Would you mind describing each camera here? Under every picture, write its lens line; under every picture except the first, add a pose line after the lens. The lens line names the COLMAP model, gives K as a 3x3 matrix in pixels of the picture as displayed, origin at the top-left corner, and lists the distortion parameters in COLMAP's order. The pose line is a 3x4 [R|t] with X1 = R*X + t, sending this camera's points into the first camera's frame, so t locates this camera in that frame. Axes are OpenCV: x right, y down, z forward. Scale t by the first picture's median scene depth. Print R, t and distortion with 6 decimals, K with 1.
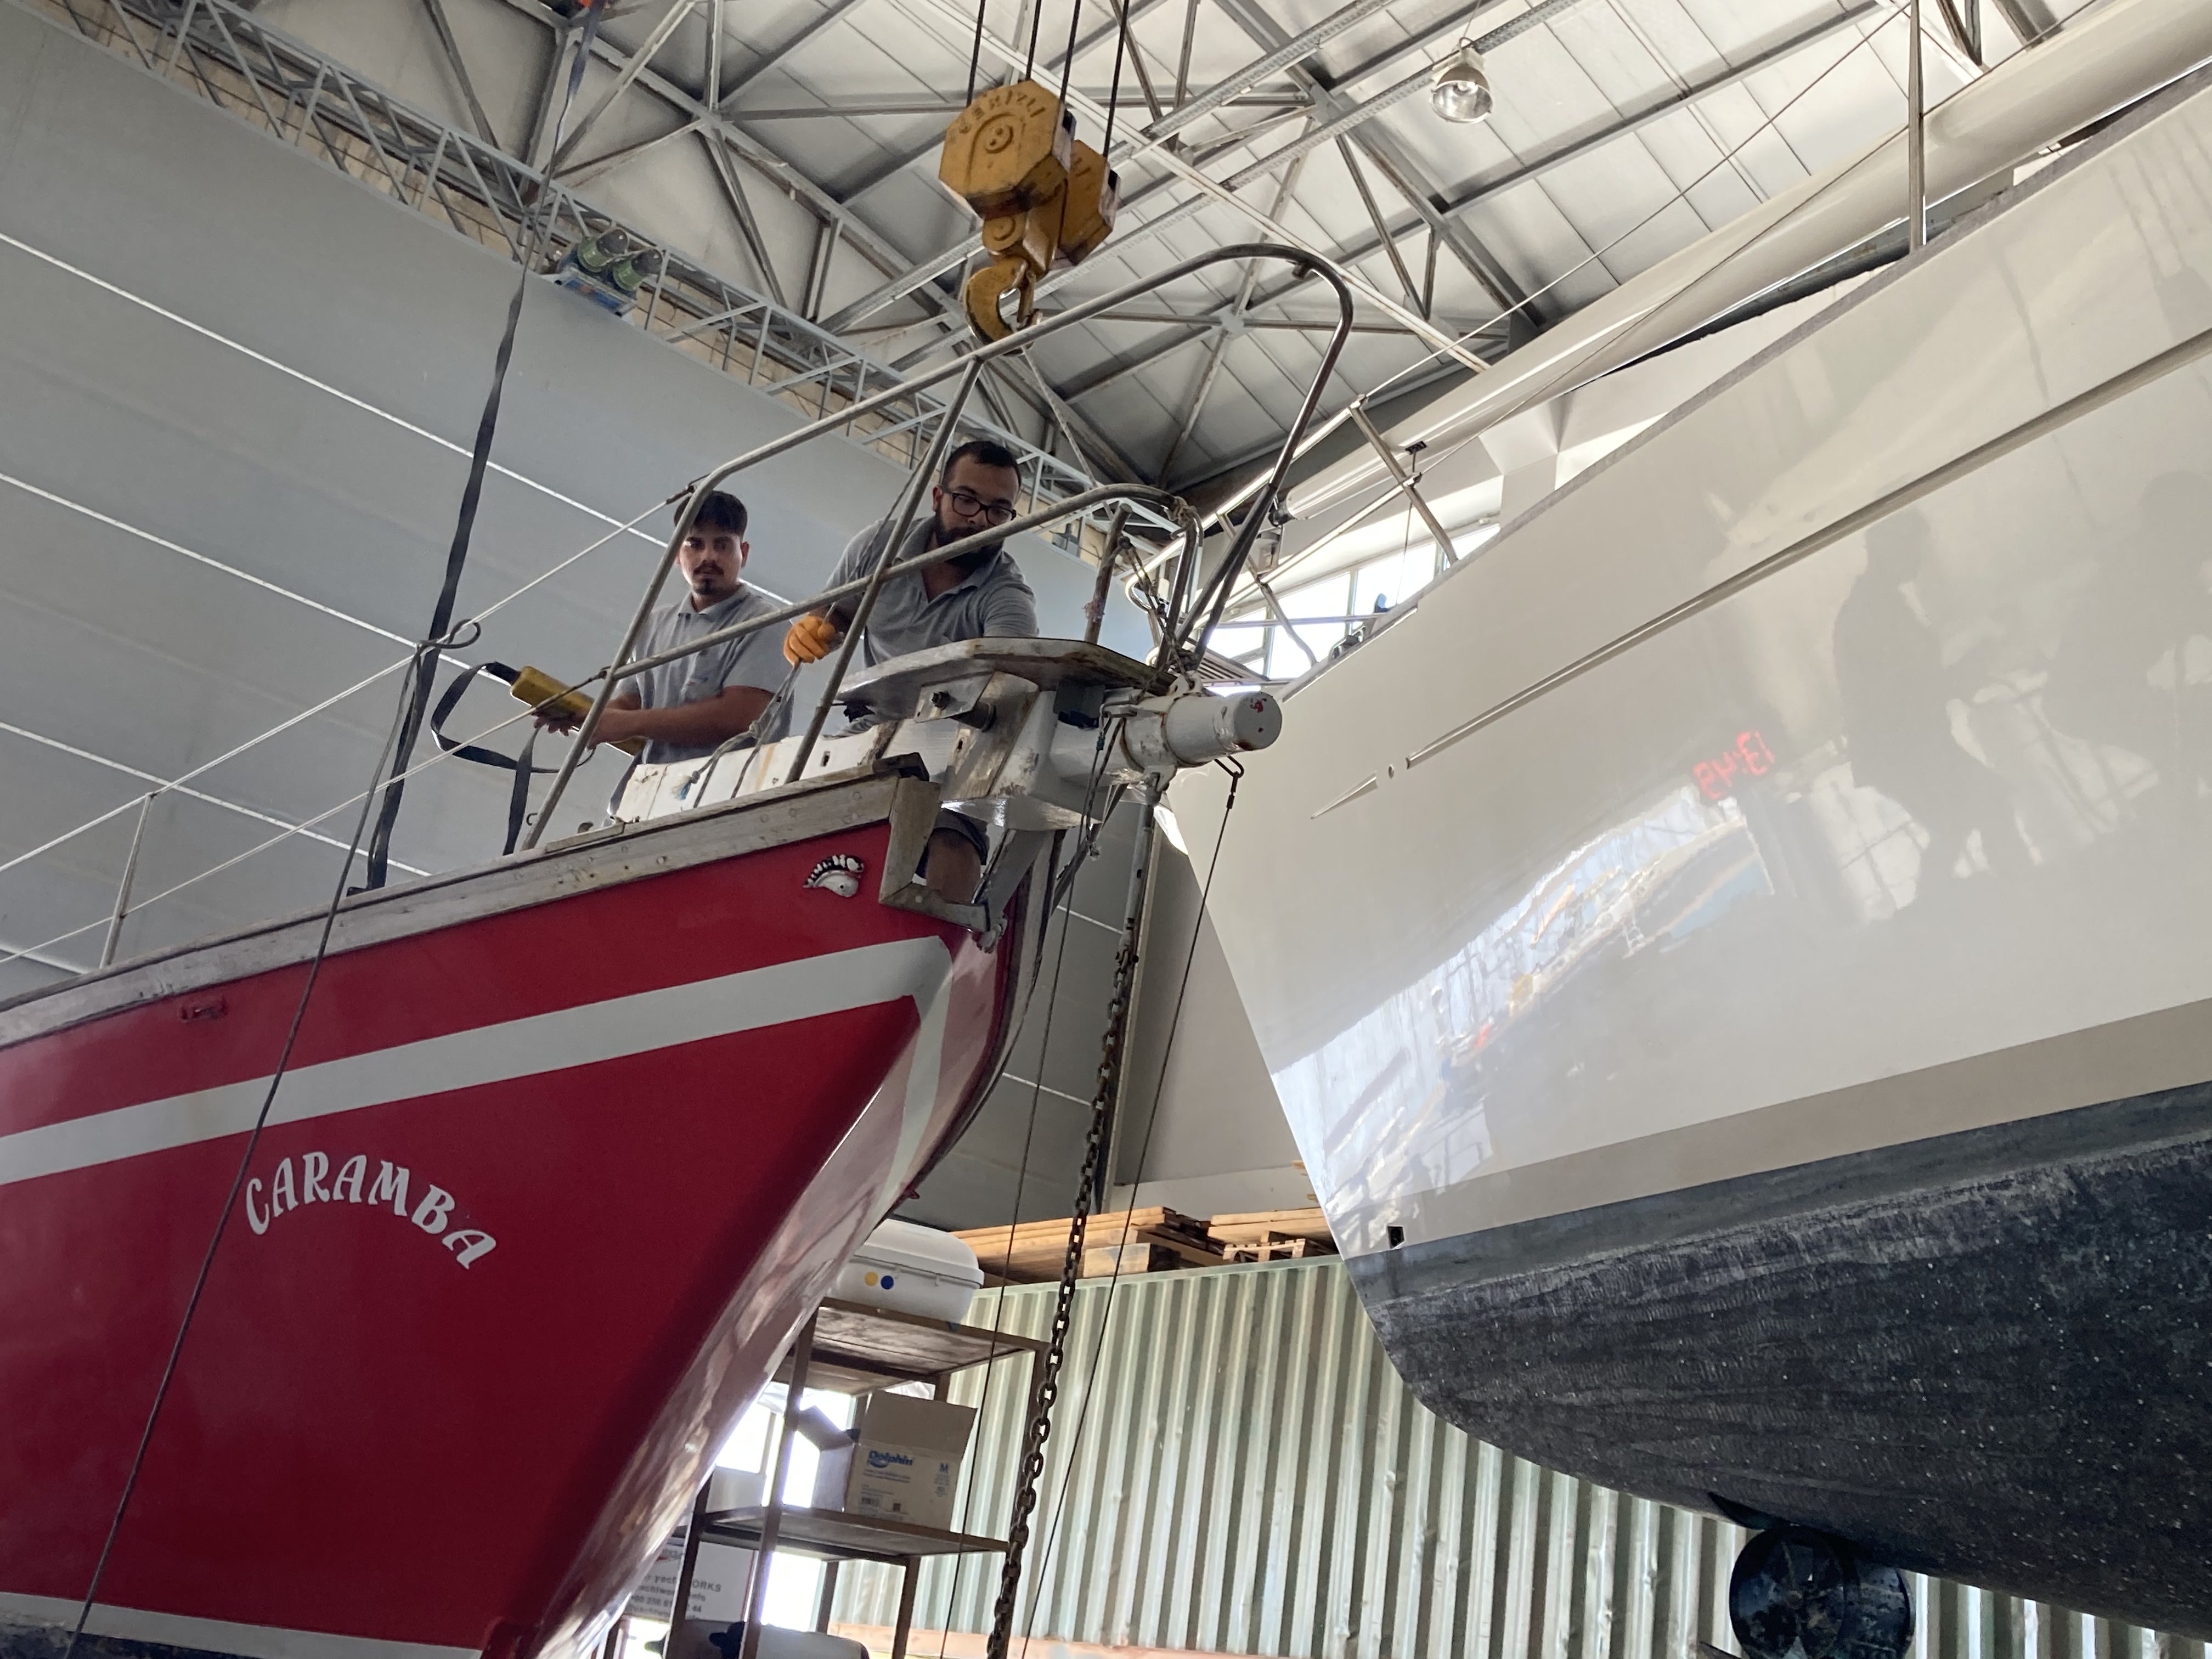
lens RADIAL K [[2442.5, 0, 1106.0], [0, 2442.5, 829.5], [0, 0, 1]] dist [0.028970, -0.032501]
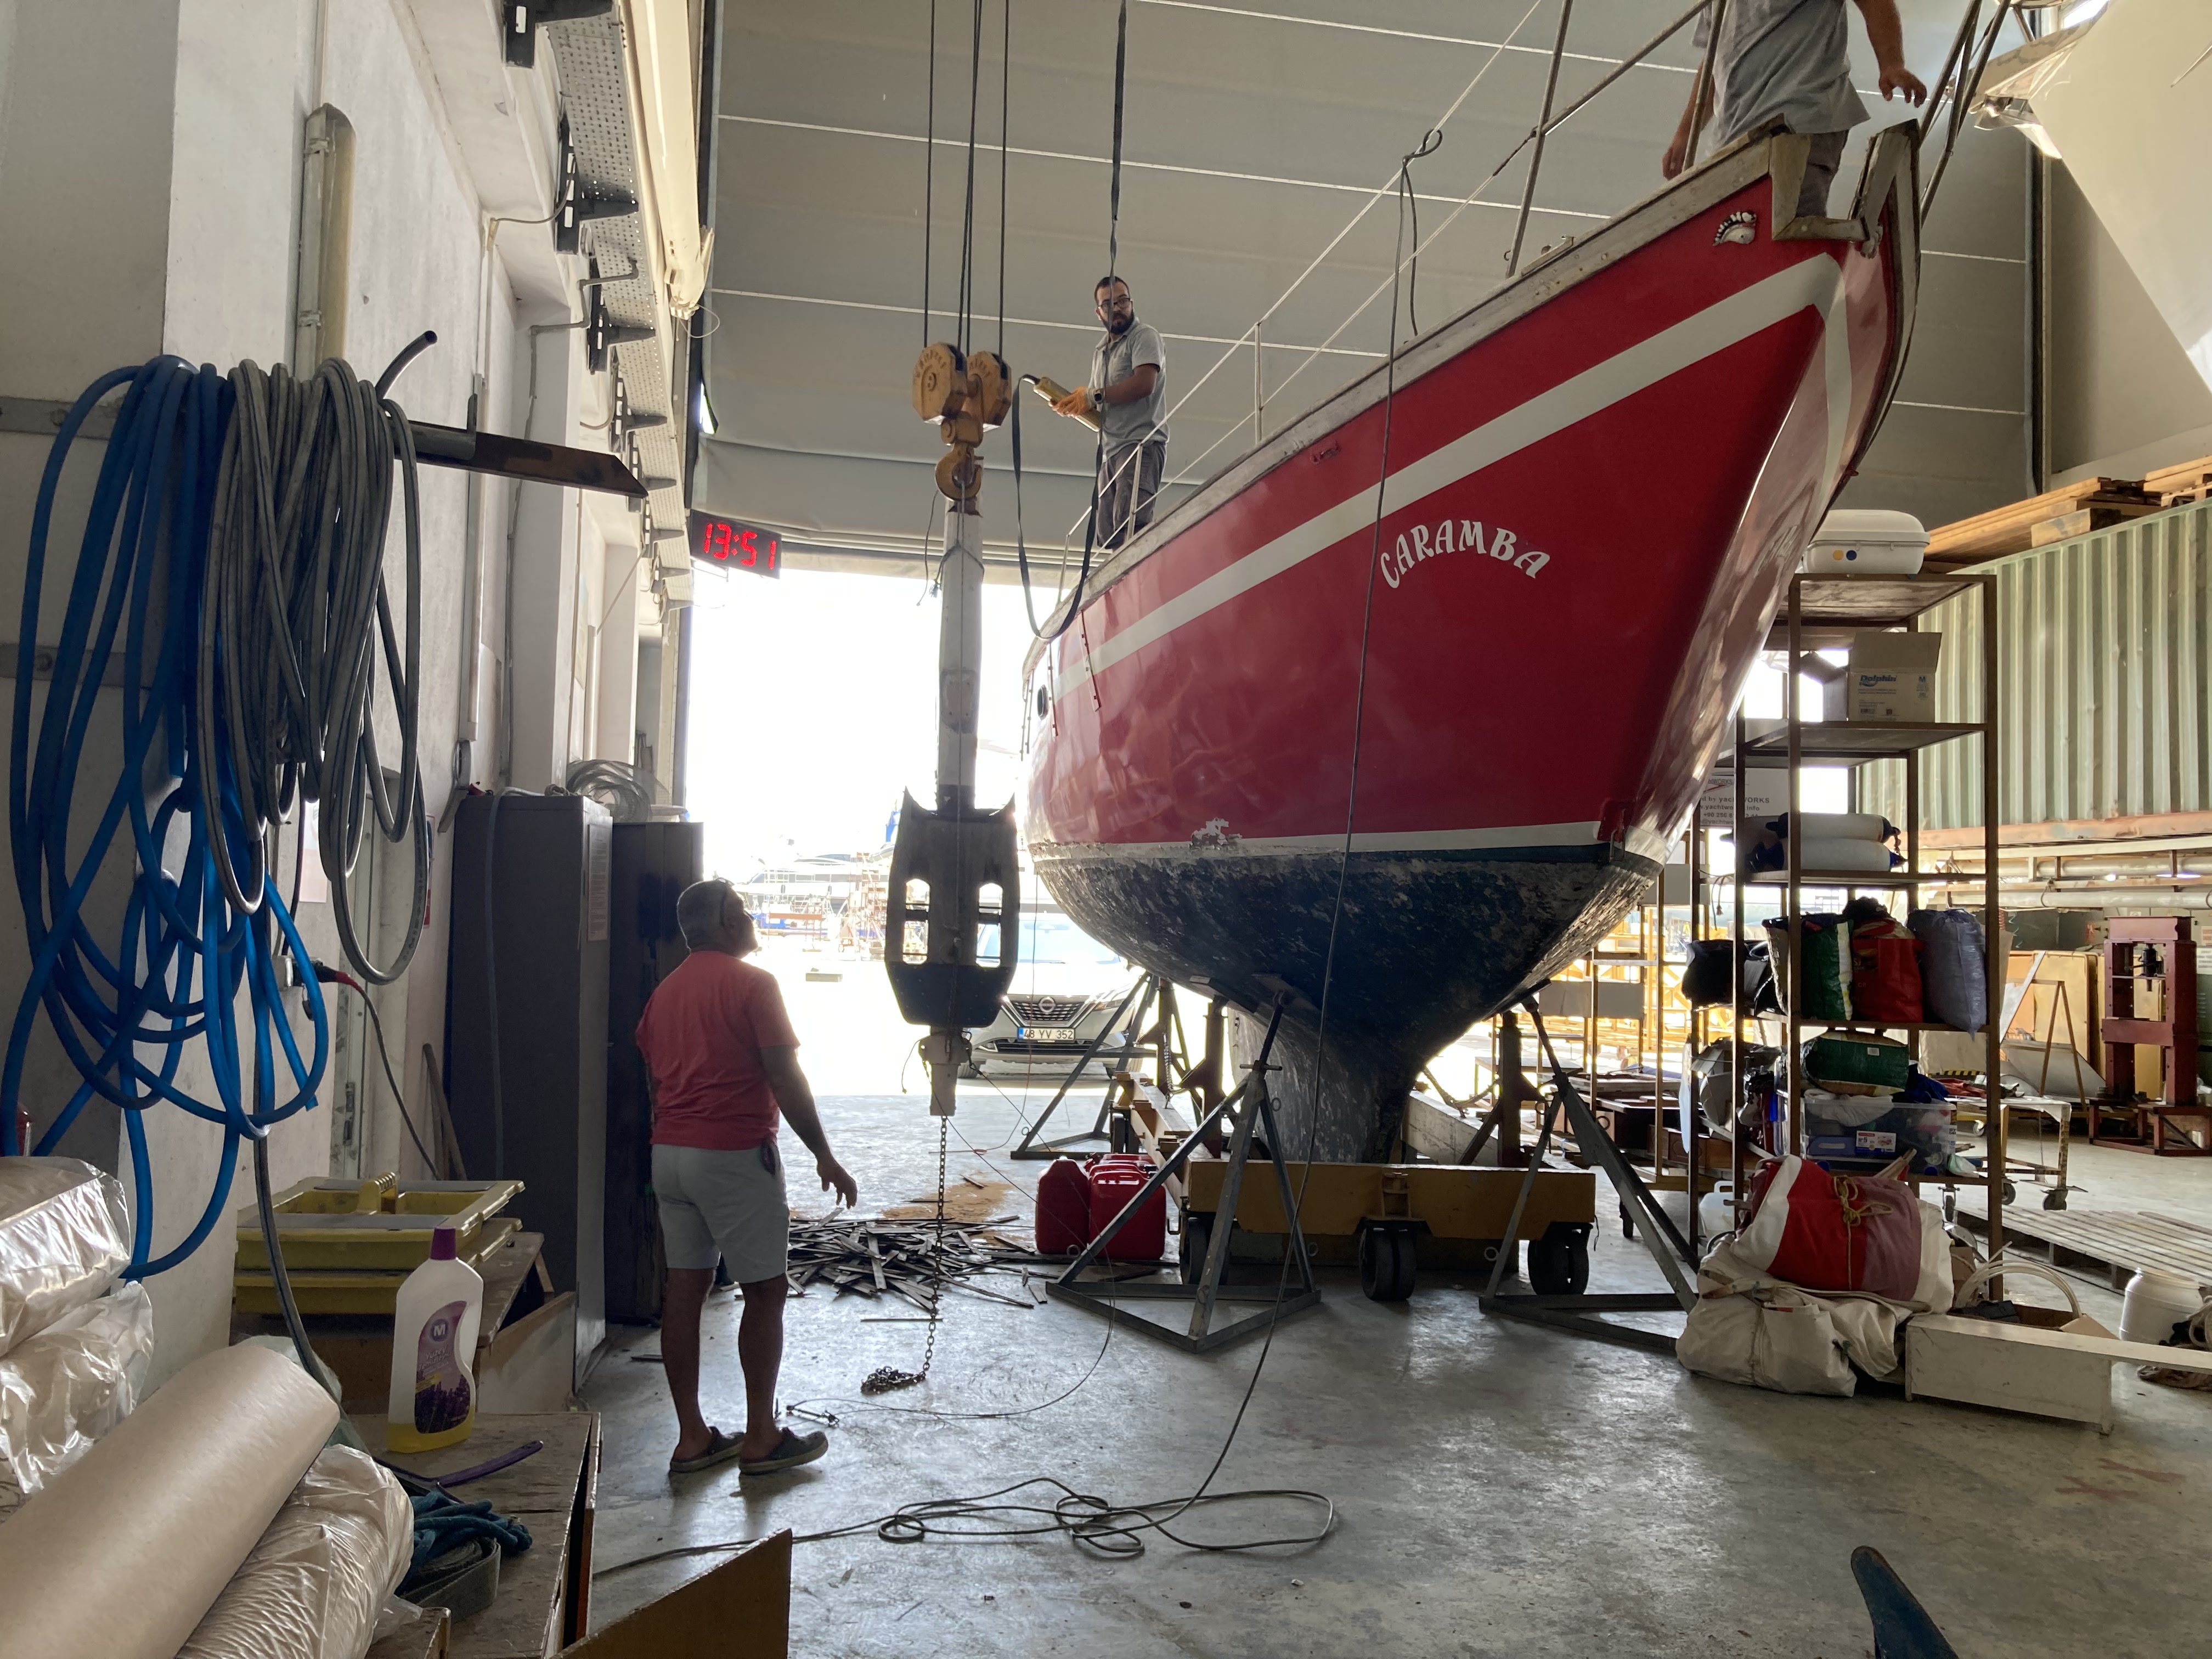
lens RADIAL K [[1912.8, 0, 1106.0], [0, 1912.8, 829.5], [0, 0, 1]] dist [-0.047501, 0.124914]
pose [[0.869741, -0.150776, -0.469913, 0.022049], [0.259771, 0.949468, 0.176153, 0.042889], [0.419607, -0.275277, 0.864958, -0.101259]]
